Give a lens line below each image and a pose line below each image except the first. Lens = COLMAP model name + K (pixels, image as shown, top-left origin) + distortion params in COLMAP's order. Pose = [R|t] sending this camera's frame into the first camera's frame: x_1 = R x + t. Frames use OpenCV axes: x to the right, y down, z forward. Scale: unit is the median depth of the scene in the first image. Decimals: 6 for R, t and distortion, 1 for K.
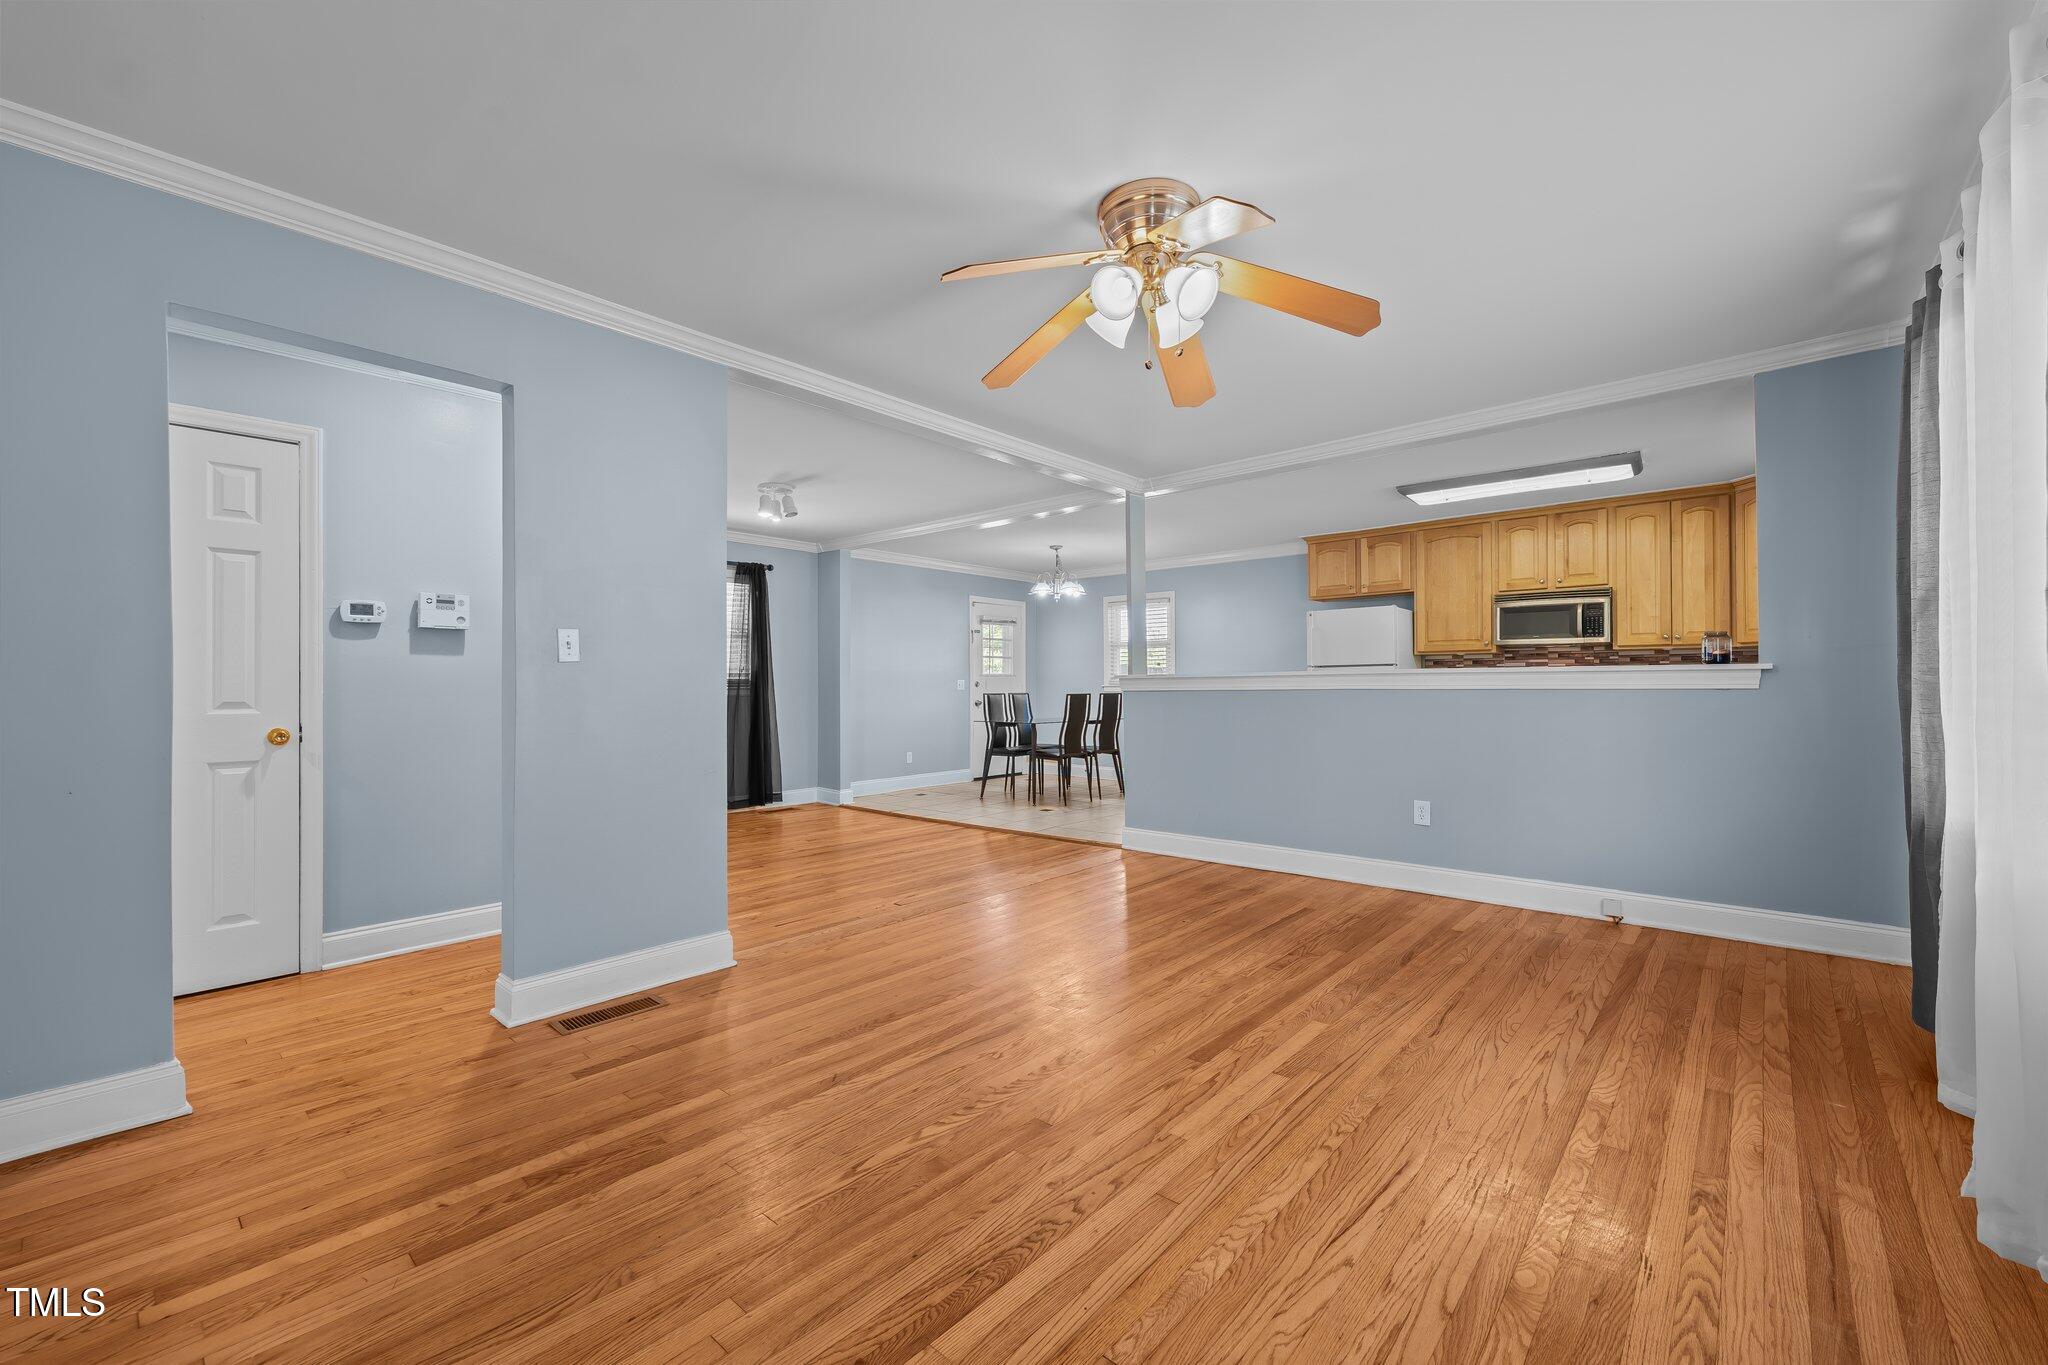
lens RADIAL K [[835.7, 0, 1022.5], [0, 835.7, 685.7], [0, 0, 1]] dist [0.001033, 0.000406]
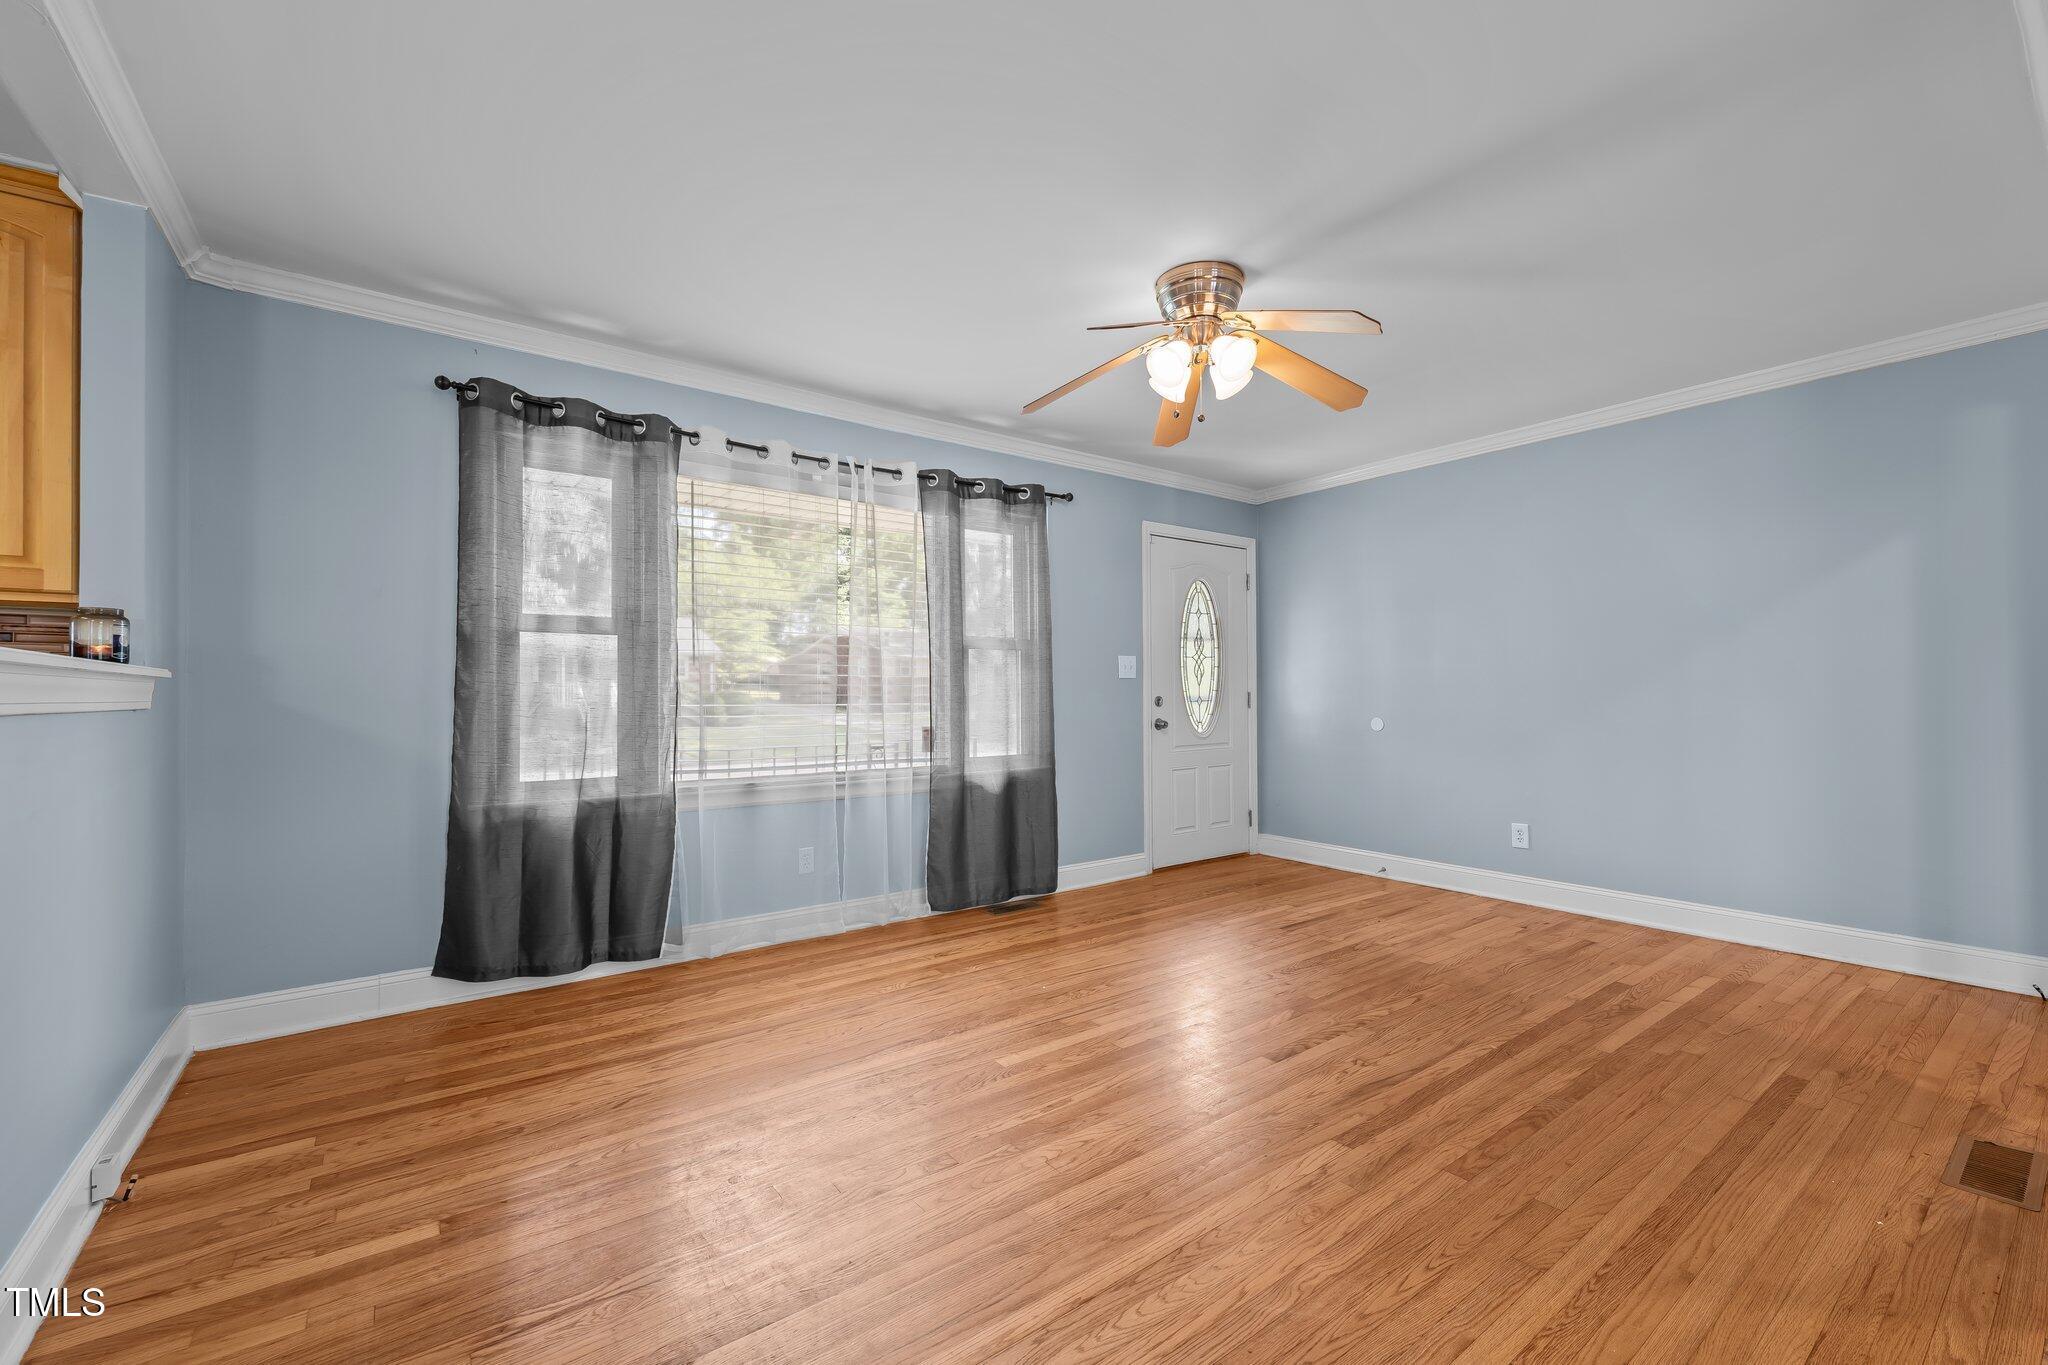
lens RADIAL K [[835.7, 0, 1031.6], [0, 835.7, 683.0], [0, 0, 1]] dist [0.001033, 0.000406]
pose [[-0.981022, 0.013397, 0.193433, 0.127429], [0.010304, 0.999803, -0.016985, 0.003349], [-0.193623, -0.014670, -0.980966, 1.714674]]
